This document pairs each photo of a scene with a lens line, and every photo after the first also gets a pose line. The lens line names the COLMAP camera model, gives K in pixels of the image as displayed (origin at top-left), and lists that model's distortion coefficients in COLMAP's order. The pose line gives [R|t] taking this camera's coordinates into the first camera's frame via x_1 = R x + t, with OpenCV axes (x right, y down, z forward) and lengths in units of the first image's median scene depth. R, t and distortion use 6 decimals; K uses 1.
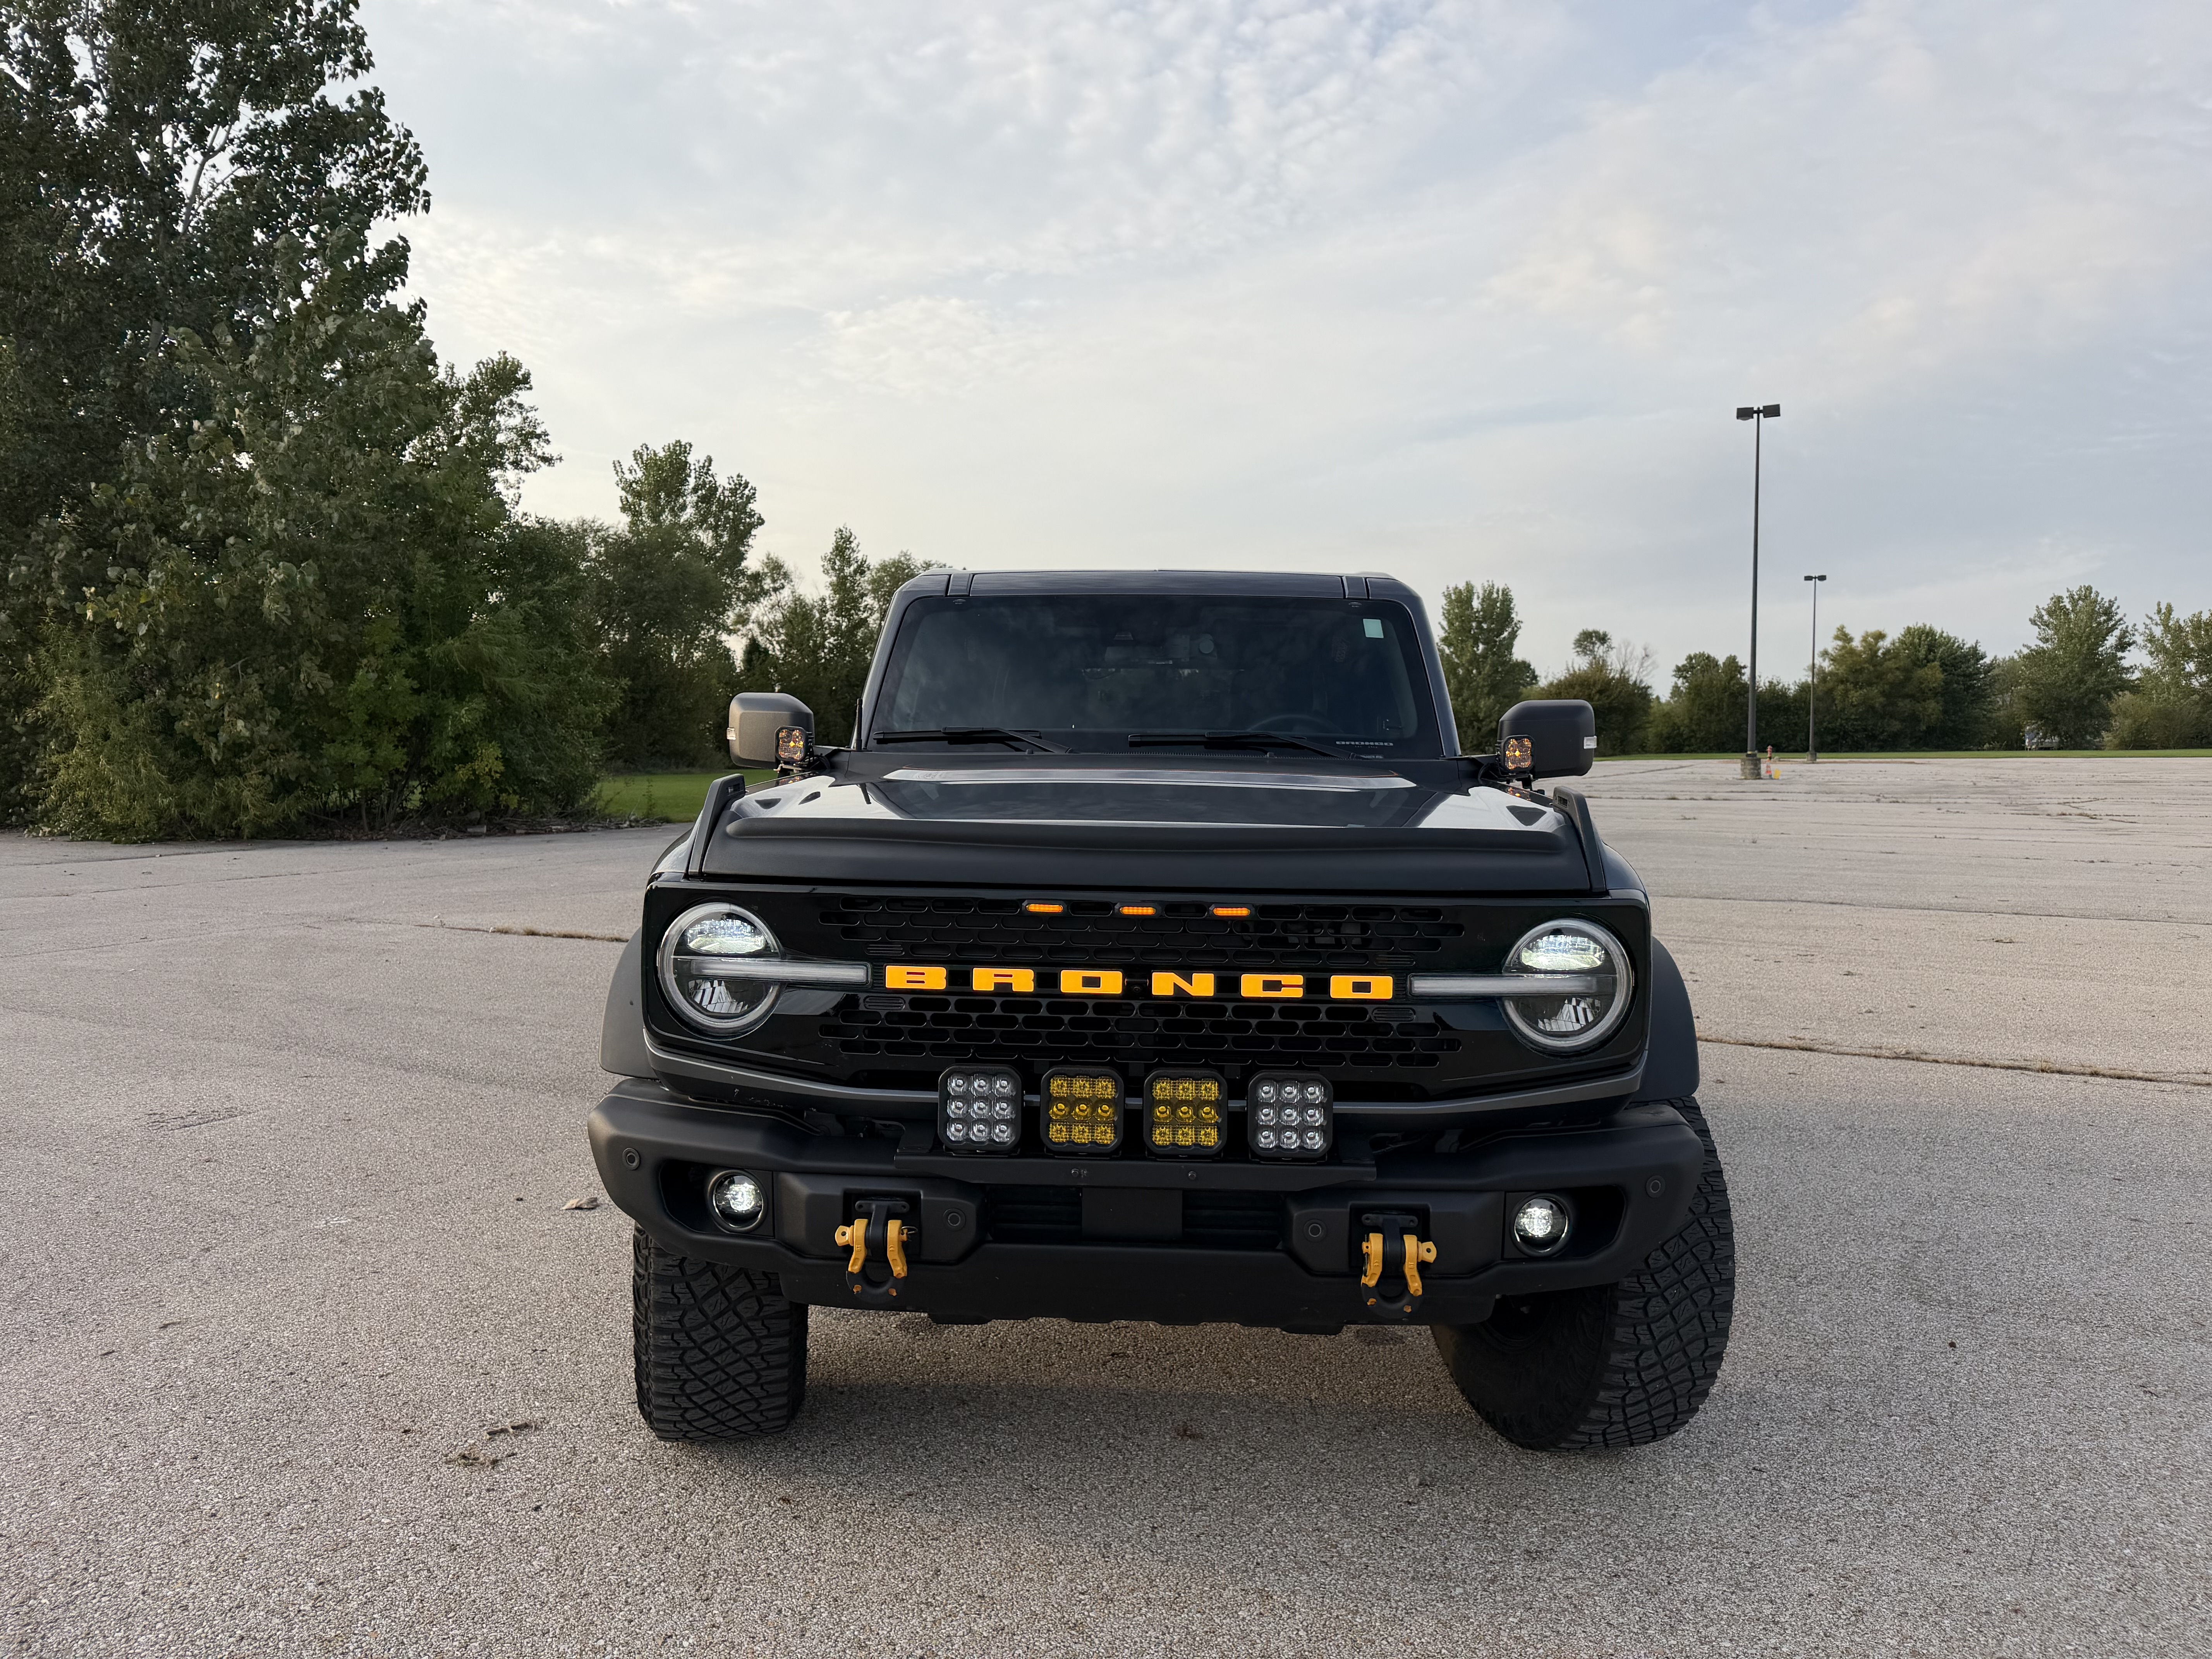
lens RADIAL K [[1541.2, 0, 1119.0], [0, 1541.2, 840.2], [0, 0, 1]] dist [0.036711, -0.051296]
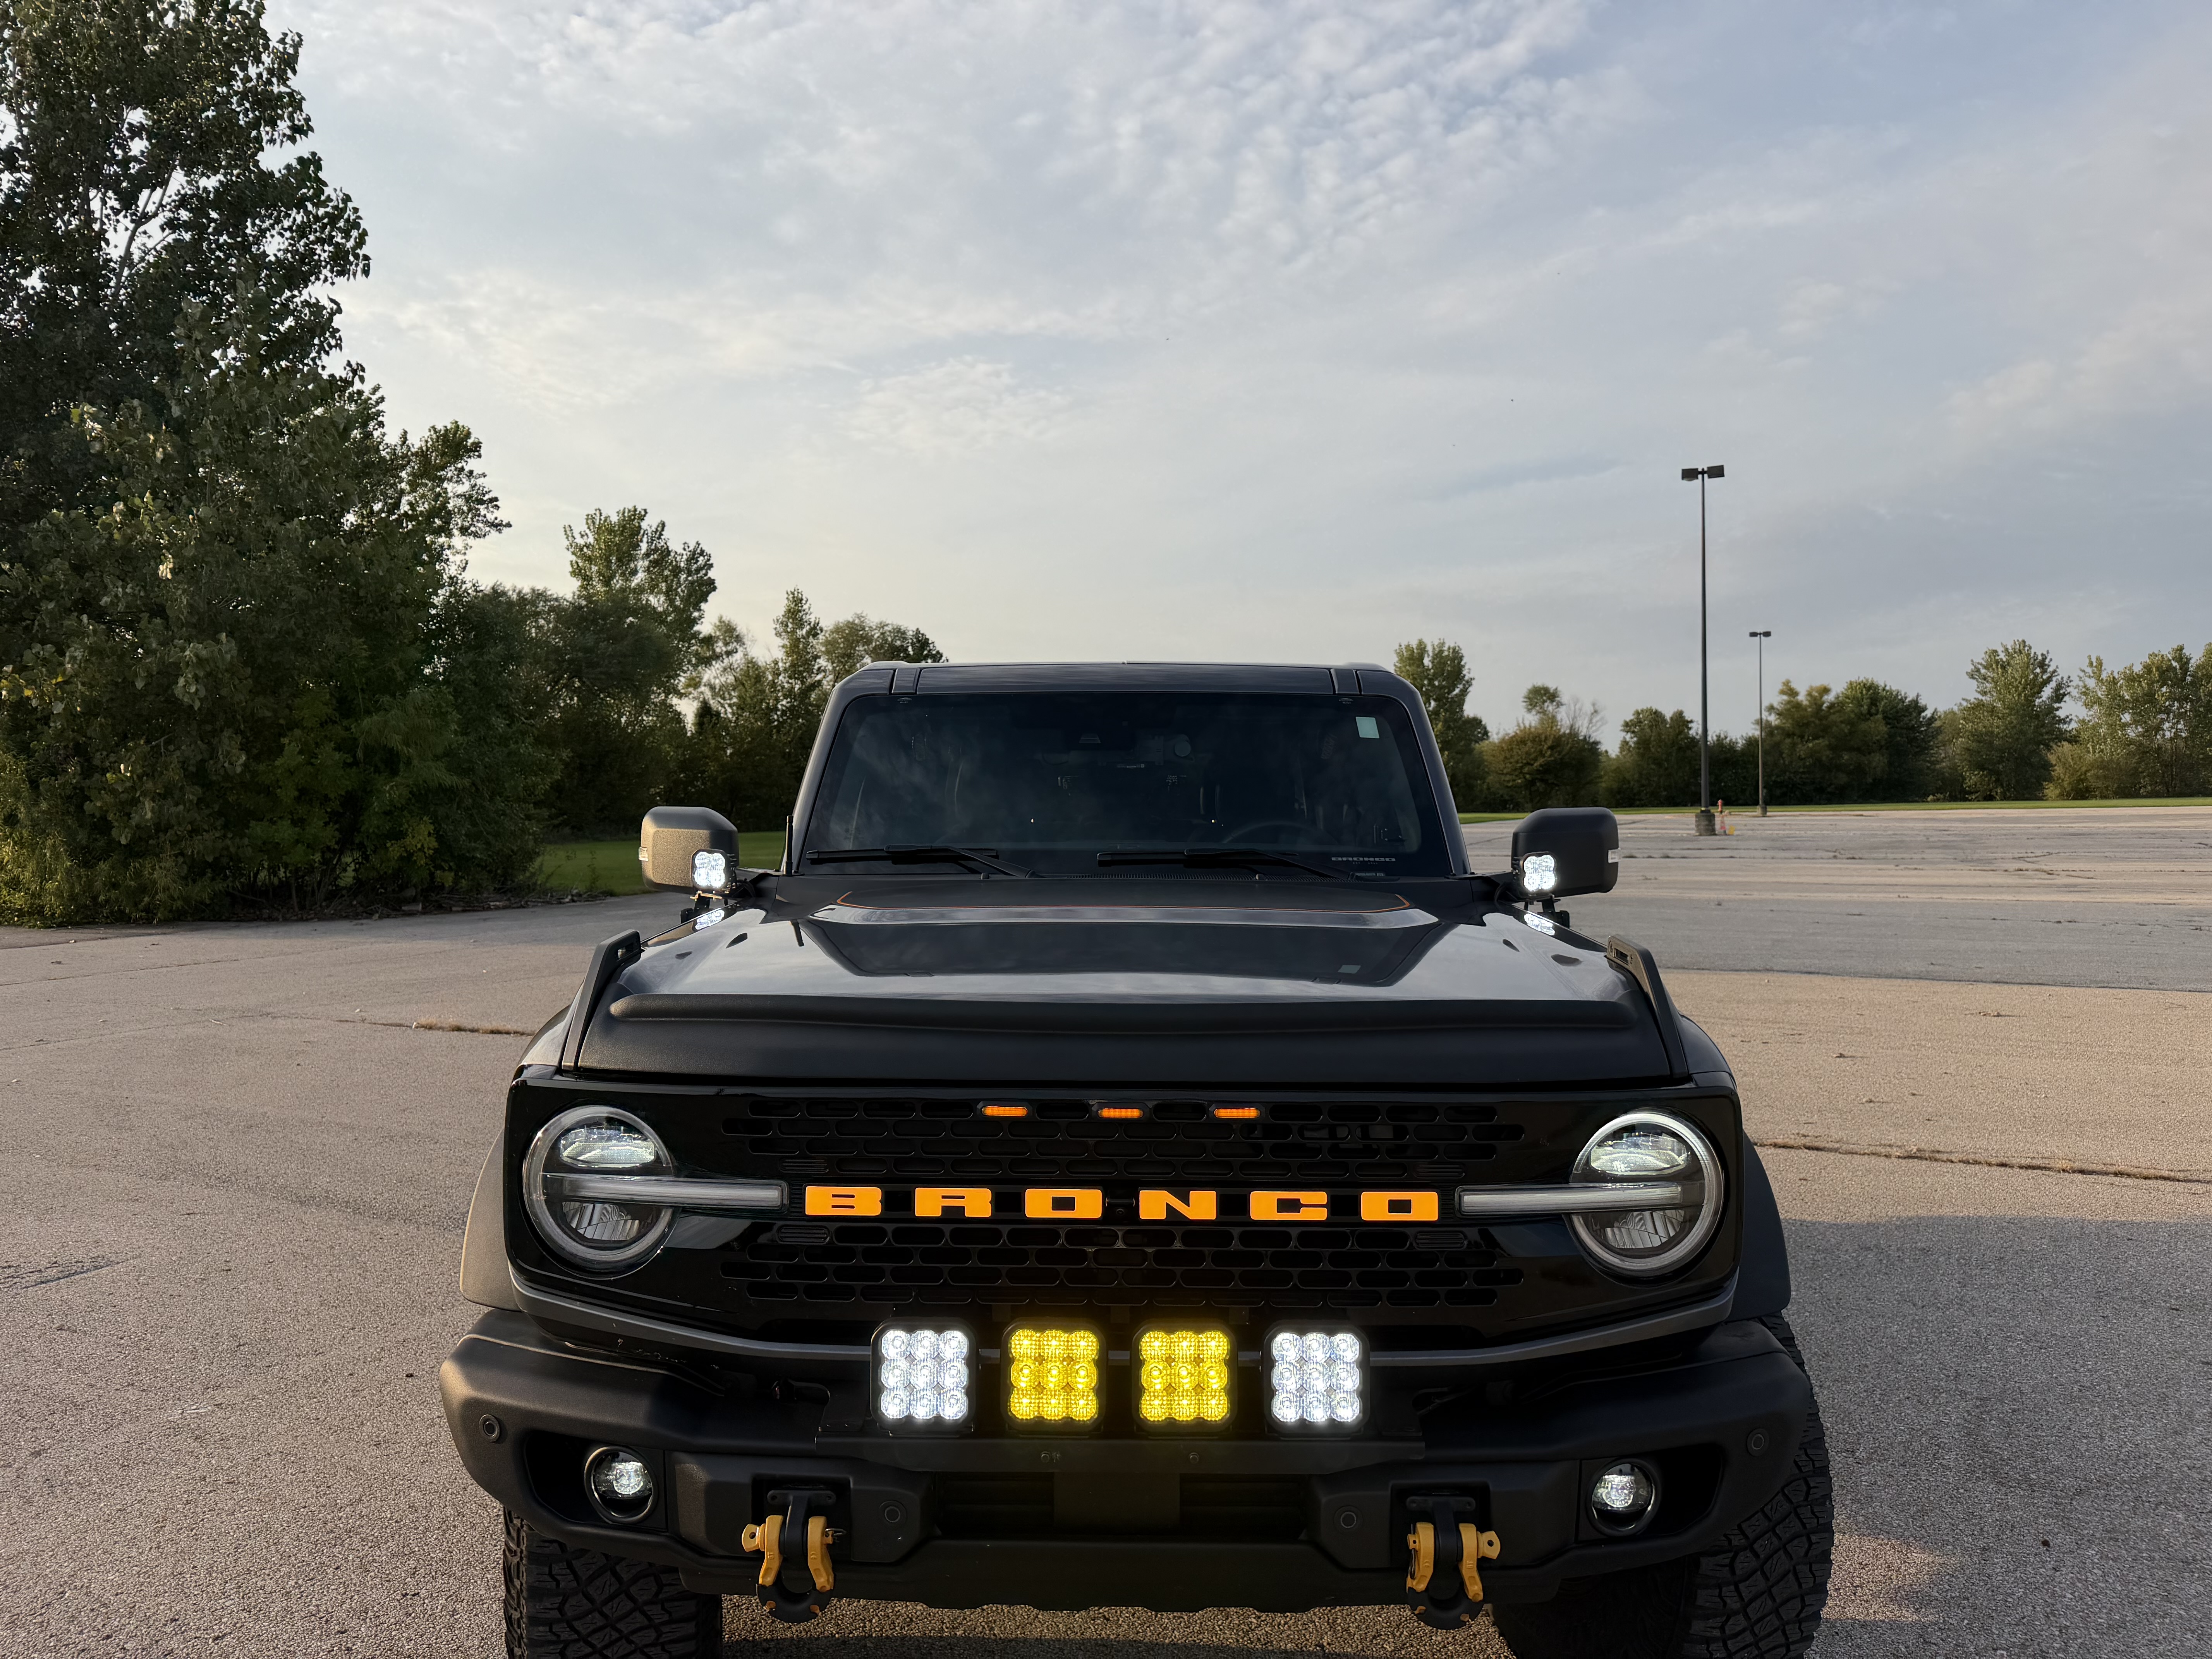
lens RADIAL K [[1541.2, 0, 1115.5], [0, 1541.2, 844.4], [0, 0, 1]] dist [0.036711, -0.051296]
pose [[0.999606, -0.010235, 0.026138, -0.003836], [0.011137, 0.999340, -0.034587, -0.026062], [-0.025767, 0.034864, 0.999060, 0.073450]]
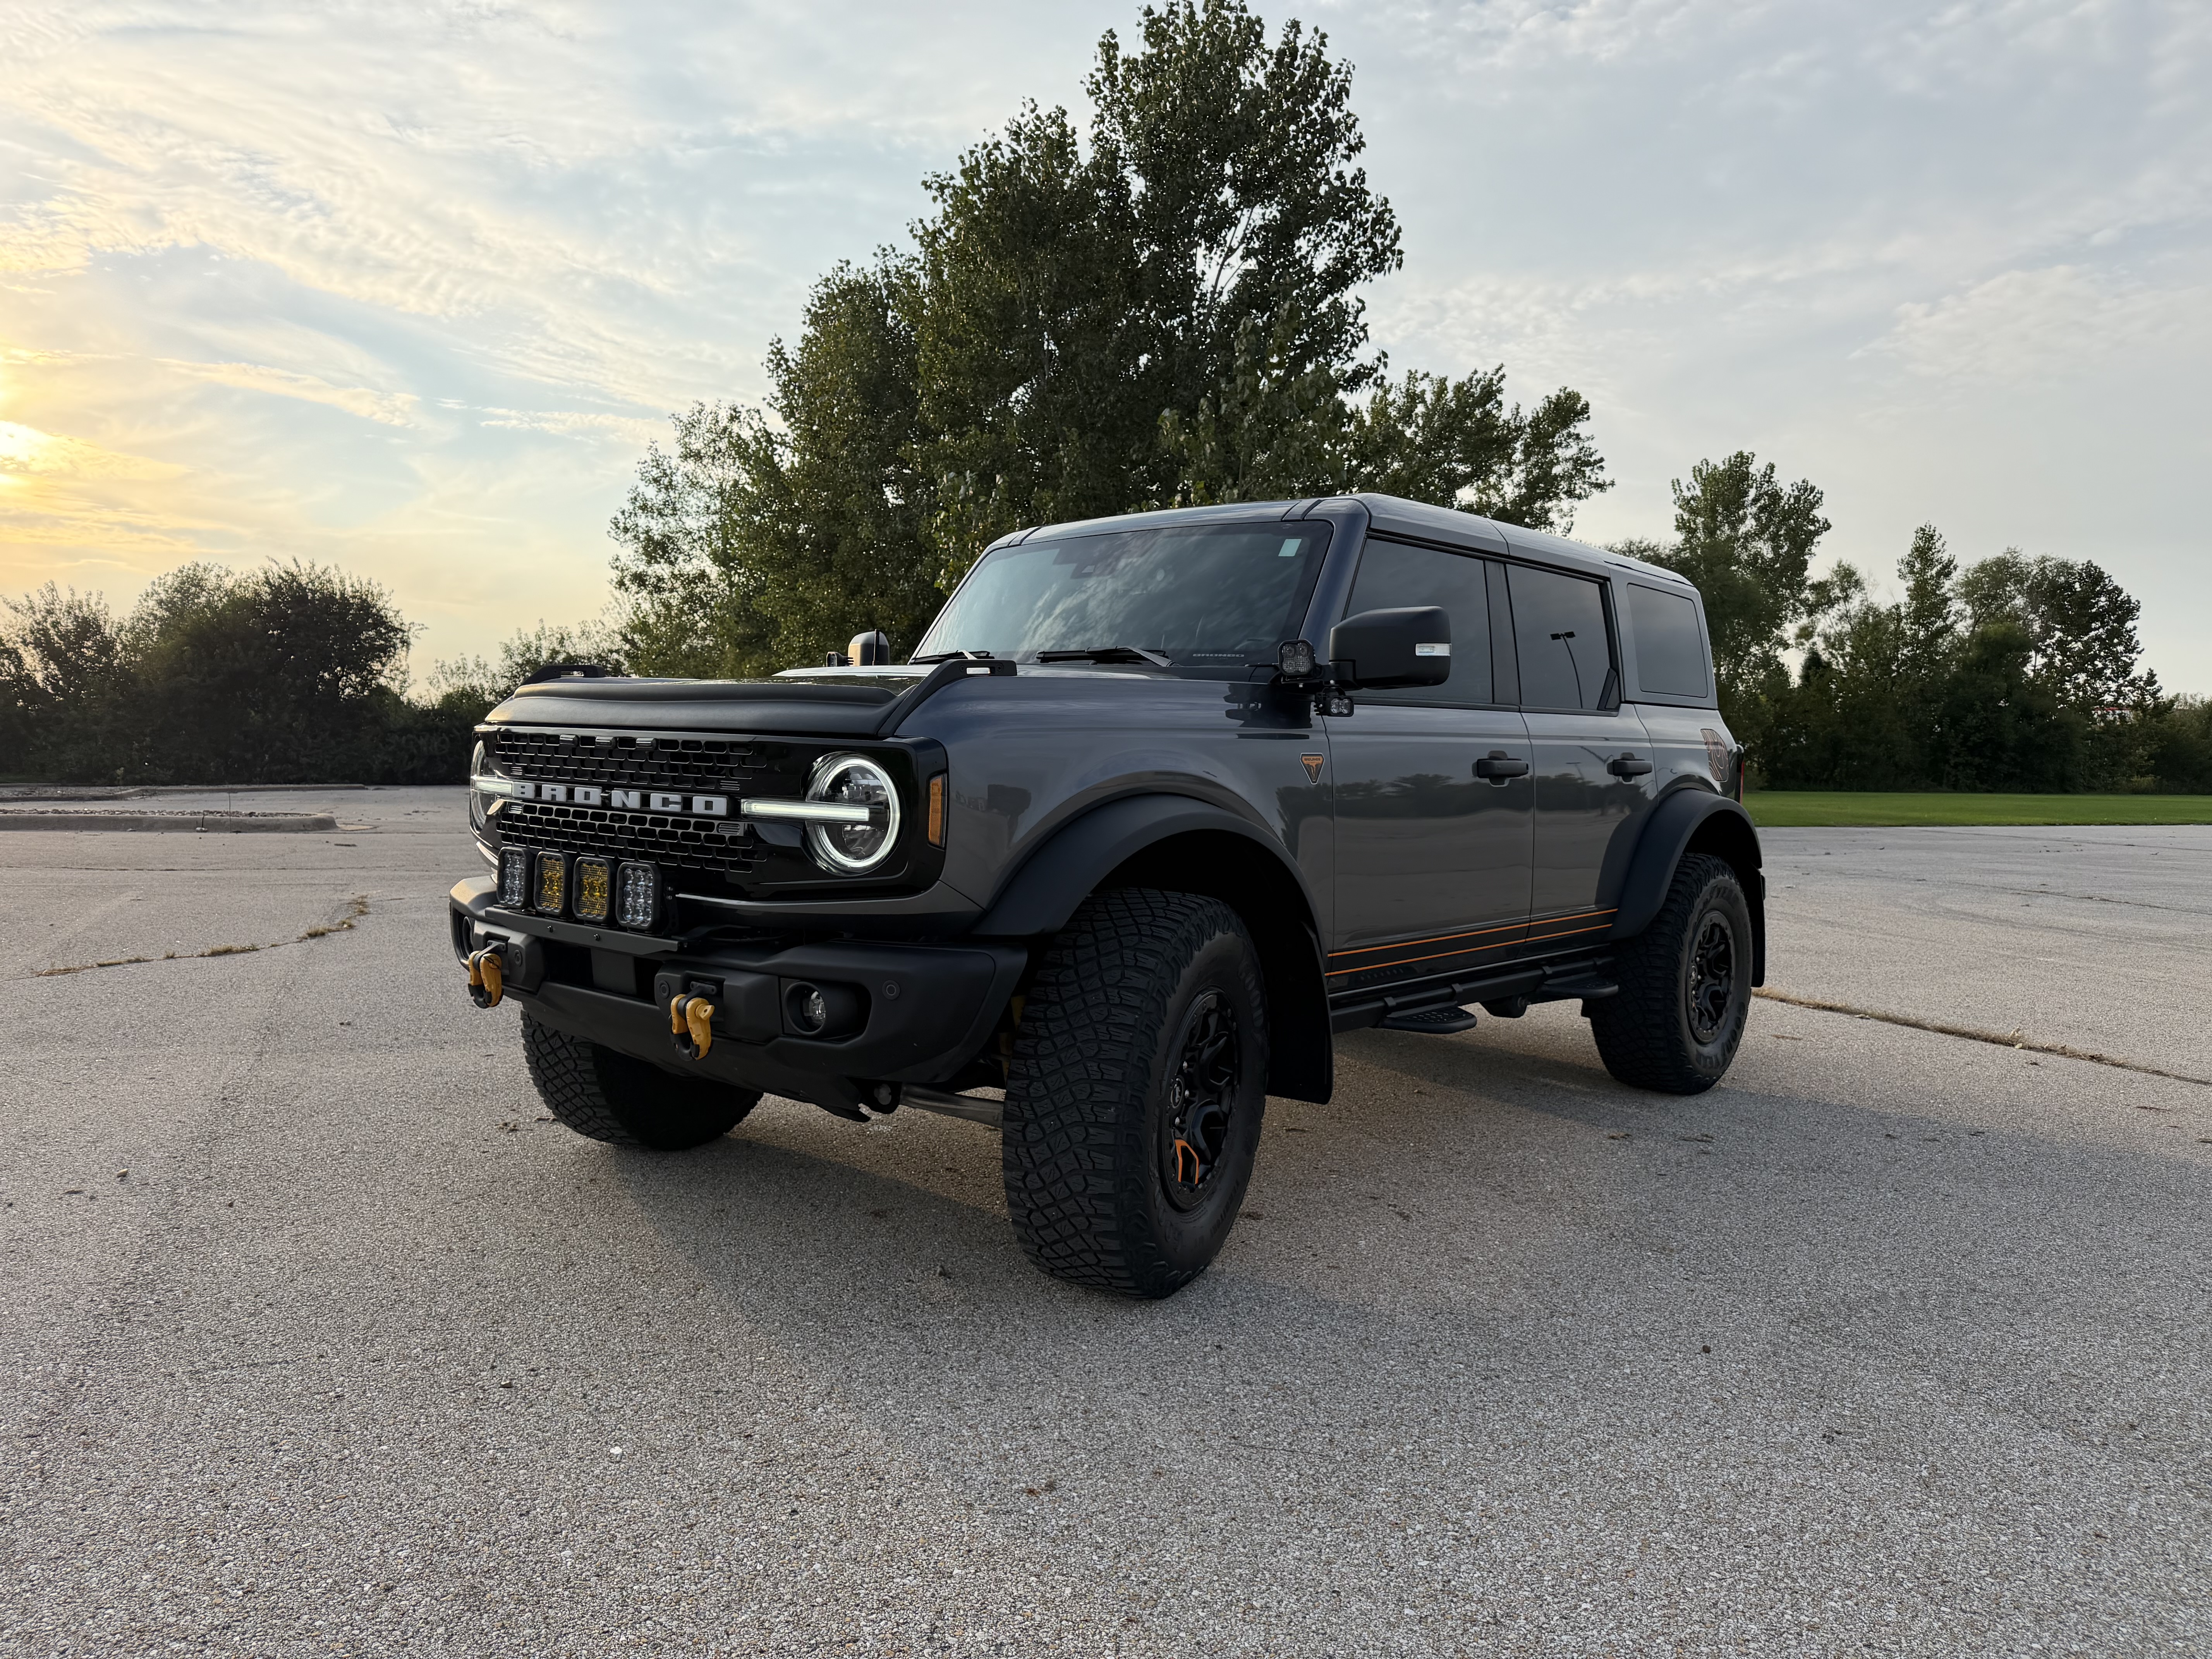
lens RADIAL K [[1541.2, 0, 1115.4], [0, 1541.2, 870.2], [0, 0, 1]] dist [0.036711, -0.051296]
pose [[0.774373, 0.054295, -0.630396, 0.470591], [-0.052667, 0.998385, 0.021295, 0.040371], [0.630534, 0.016711, 0.775982, 0.089708]]
